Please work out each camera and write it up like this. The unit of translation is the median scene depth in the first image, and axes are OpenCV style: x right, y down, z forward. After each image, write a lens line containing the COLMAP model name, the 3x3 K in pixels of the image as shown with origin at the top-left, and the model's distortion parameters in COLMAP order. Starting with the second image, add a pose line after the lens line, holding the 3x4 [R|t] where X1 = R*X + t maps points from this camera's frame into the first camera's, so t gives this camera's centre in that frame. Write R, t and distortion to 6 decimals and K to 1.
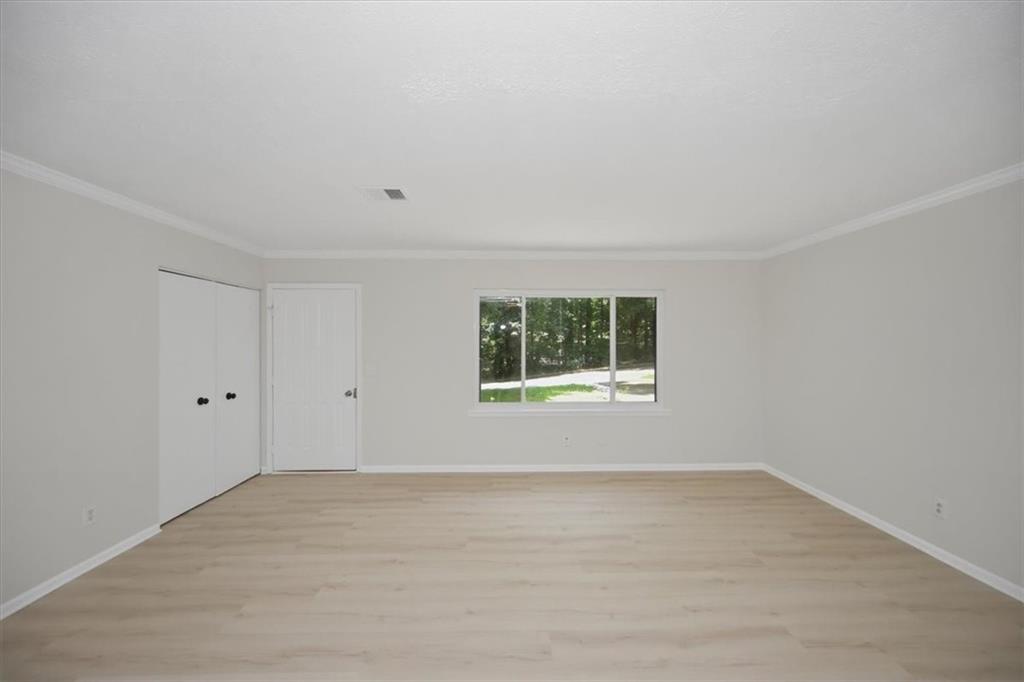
lens RADIAL K [[360.8, 0, 516.2], [0, 360.8, 344.2], [0, 0, 1]] dist [0.000695, 0.000067]
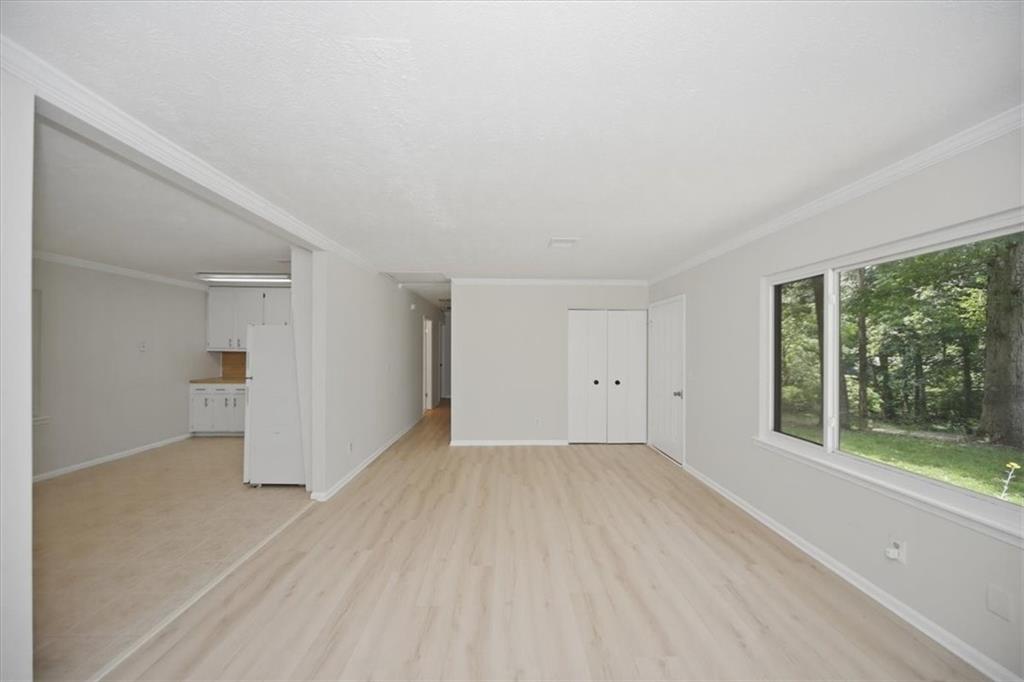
lens RADIAL K [[360.8, 0, 516.2], [0, 360.8, 344.2], [0, 0, 1]] dist [0.000695, 0.000067]
pose [[0.005864, -0.002920, -0.999979, 0.768006], [-0.005623, 0.999980, -0.002953, -0.014127], [0.999967, 0.005640, 0.005847, 0.572234]]
